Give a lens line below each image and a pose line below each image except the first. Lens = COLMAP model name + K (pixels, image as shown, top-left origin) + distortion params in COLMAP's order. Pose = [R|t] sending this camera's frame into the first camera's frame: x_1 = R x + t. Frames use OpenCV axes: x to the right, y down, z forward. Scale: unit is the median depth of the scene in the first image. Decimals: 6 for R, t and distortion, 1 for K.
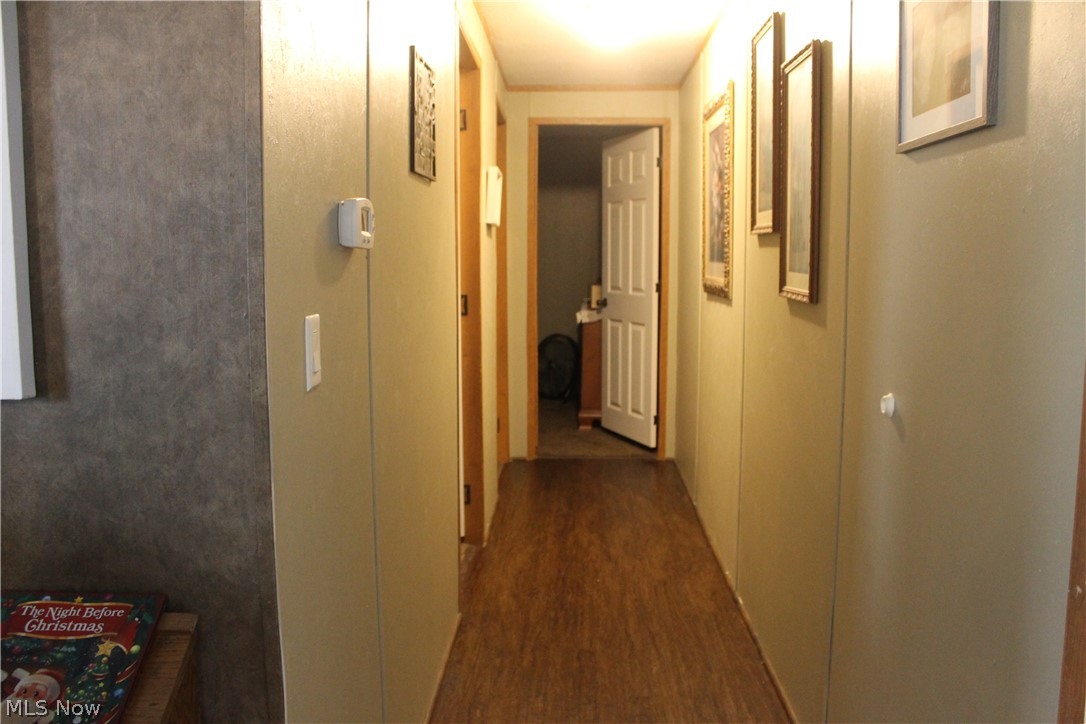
lens RADIAL K [[959.0, 0, 543.0], [0, 959.0, 362.0], [0, 0, 1]] dist [-0.151328, 0.128450]
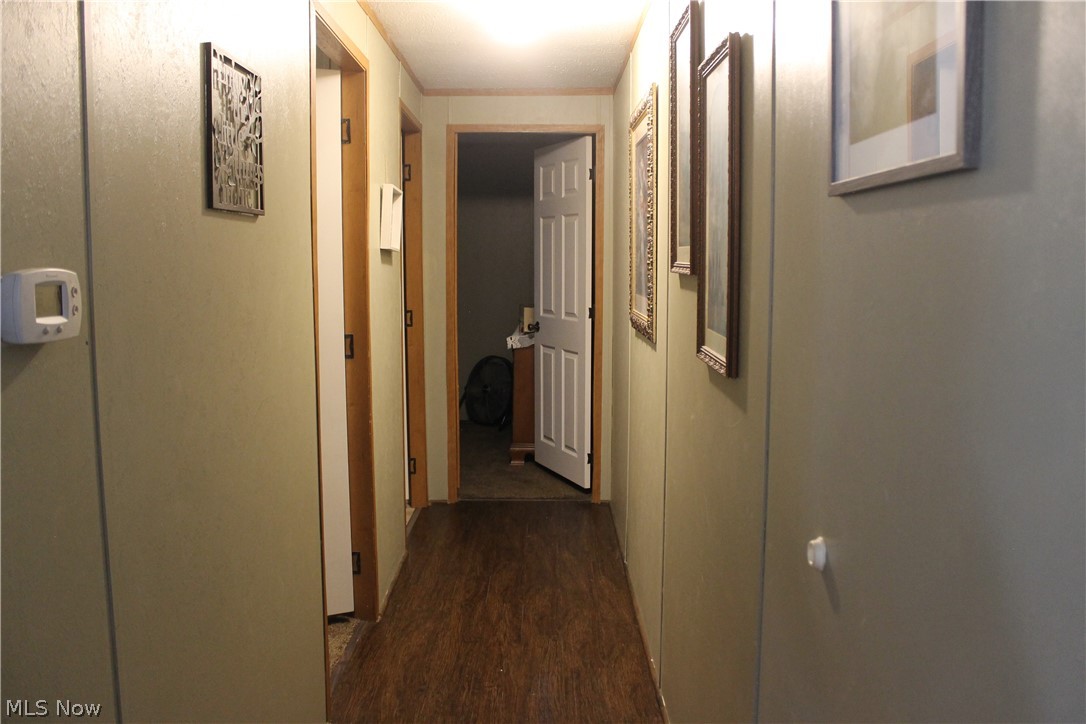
lens RADIAL K [[959.0, 0, 543.0], [0, 959.0, 362.0], [0, 0, 1]] dist [-0.151328, 0.128450]
pose [[0.999432, -0.003030, 0.033577, 0.061715], [0.003057, 0.999995, -0.000761, -0.043223], [-0.033575, 0.000863, 0.999436, 0.135105]]
